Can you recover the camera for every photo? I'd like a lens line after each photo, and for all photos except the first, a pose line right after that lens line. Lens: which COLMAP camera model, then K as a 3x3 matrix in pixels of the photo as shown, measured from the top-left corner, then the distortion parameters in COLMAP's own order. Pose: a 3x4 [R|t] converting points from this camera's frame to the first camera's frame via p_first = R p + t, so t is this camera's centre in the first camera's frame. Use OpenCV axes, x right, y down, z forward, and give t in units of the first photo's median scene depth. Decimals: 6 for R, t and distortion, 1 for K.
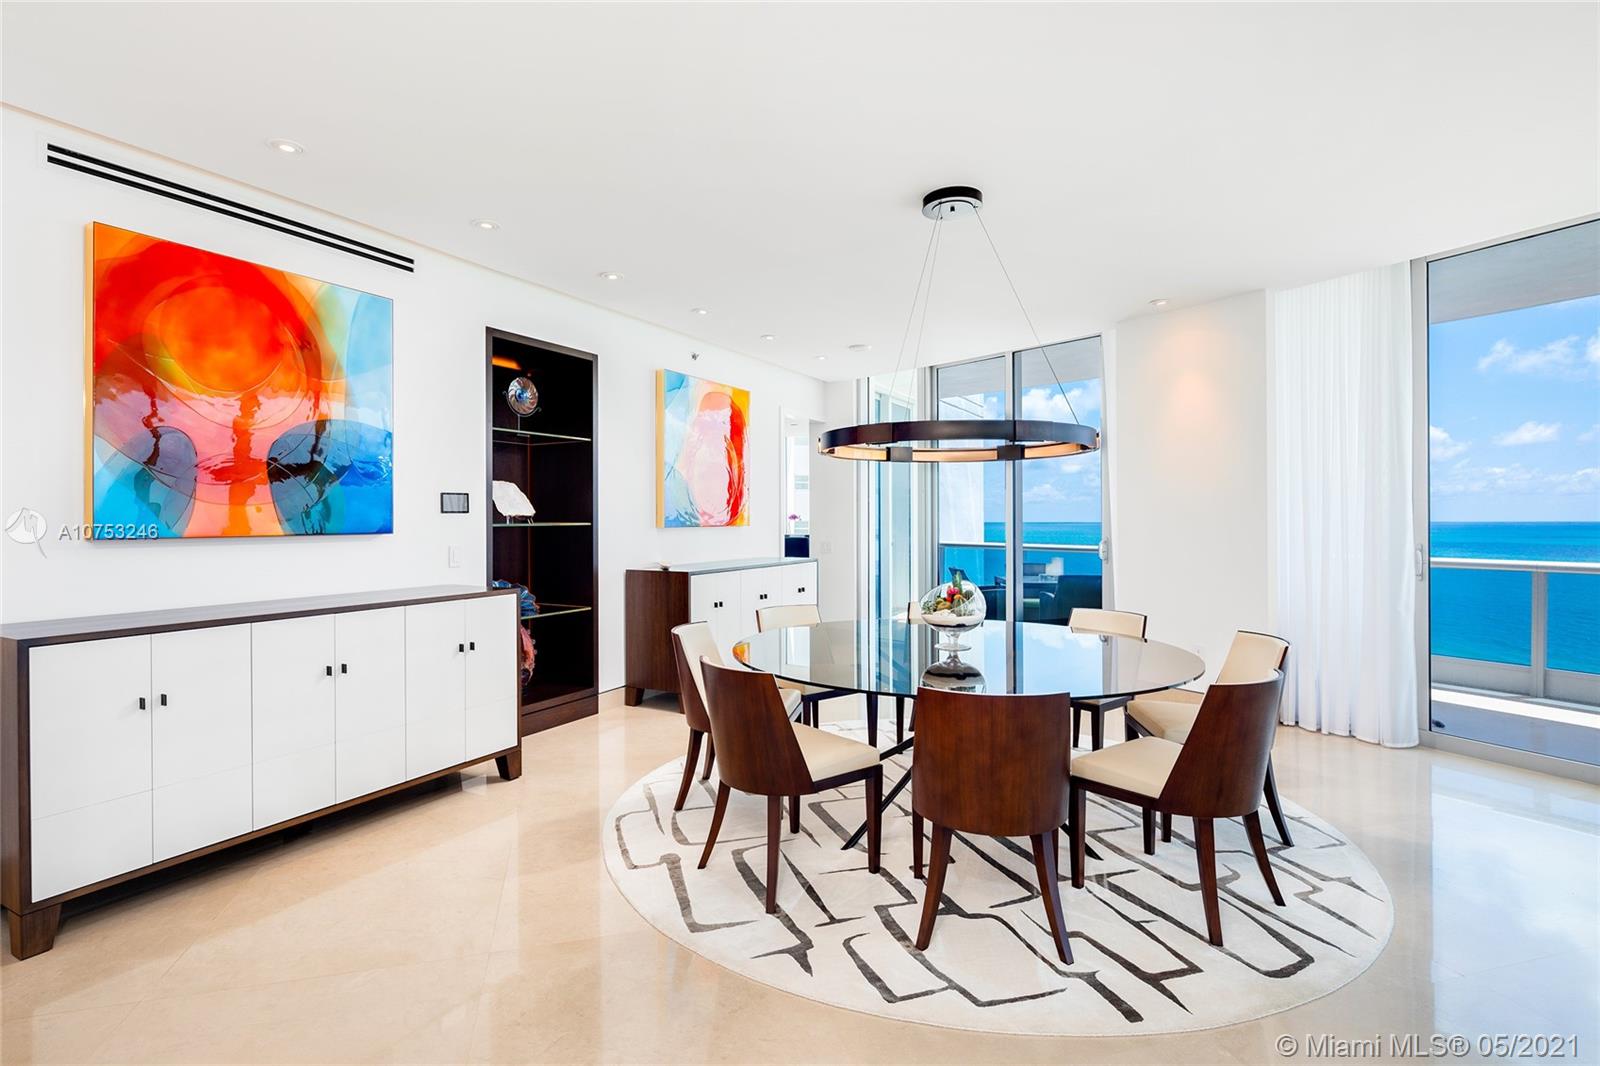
lens RADIAL K [[786.7, 0, 798.7], [0, 786.7, 514.7], [0, 0, 1]] dist [0.000702, 0.000071]
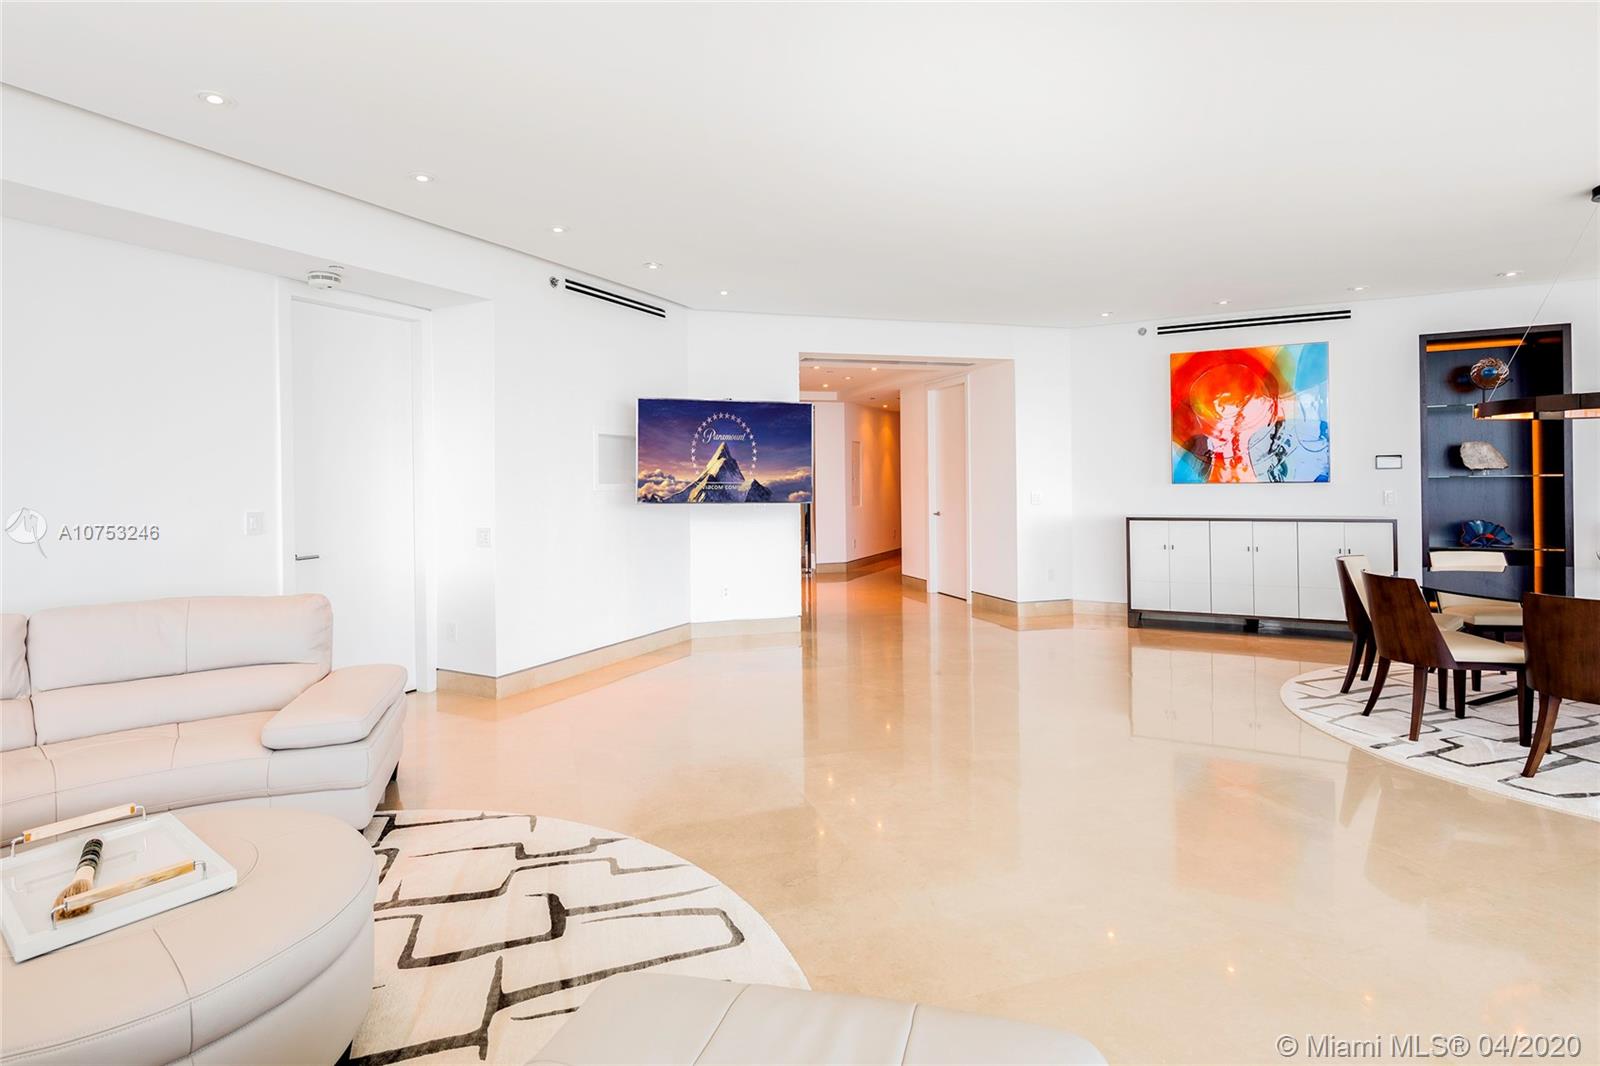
lens RADIAL K [[817.9, 0, 801.6], [0, 817.9, 473.7], [0, 0, 1]] dist [0.000857, 0.000229]
pose [[0.034816, 0.008313, -0.999359, 1.121609], [0.015903, 0.999834, 0.008871, -0.026547], [0.999267, -0.016202, 0.034678, -0.169405]]
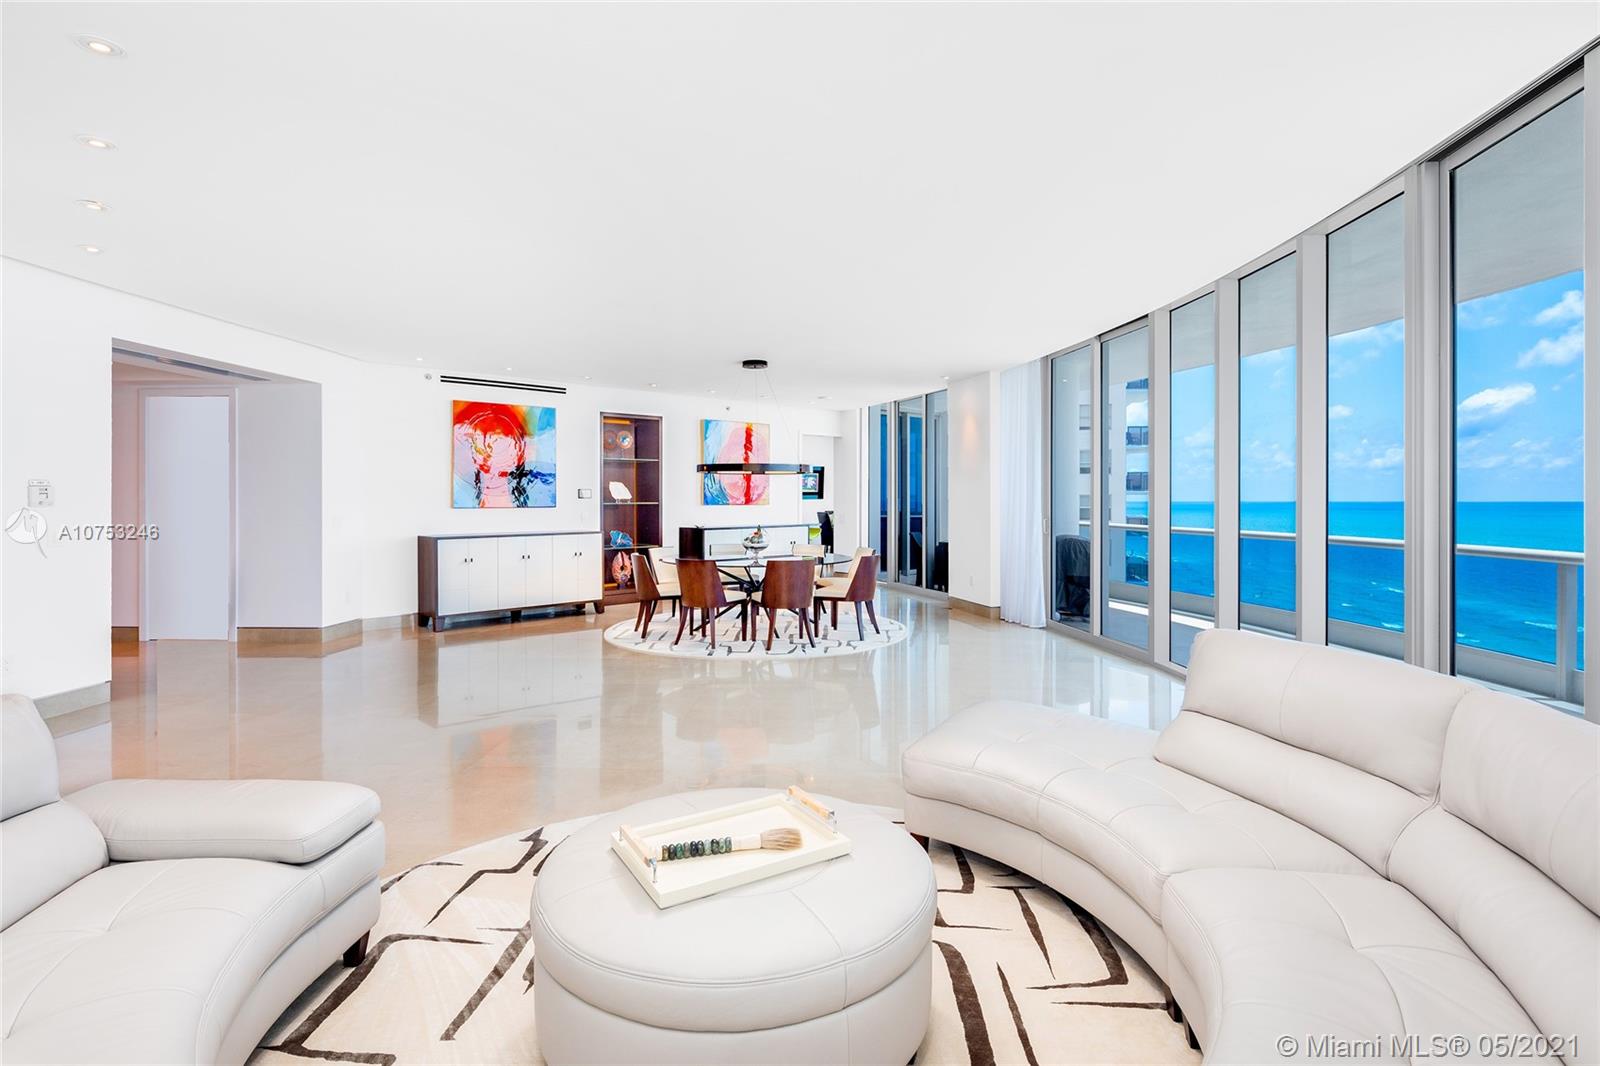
lens RADIAL K [[786.7, 0, 798.7], [0, 786.7, 514.7], [0, 0, 1]] dist [0.000702, 0.000071]
pose [[0.954216, 0.014625, -0.298760, 0.844710], [-0.005559, 0.999499, 0.031174, -0.029096], [0.299066, -0.028086, 0.953819, -0.989237]]
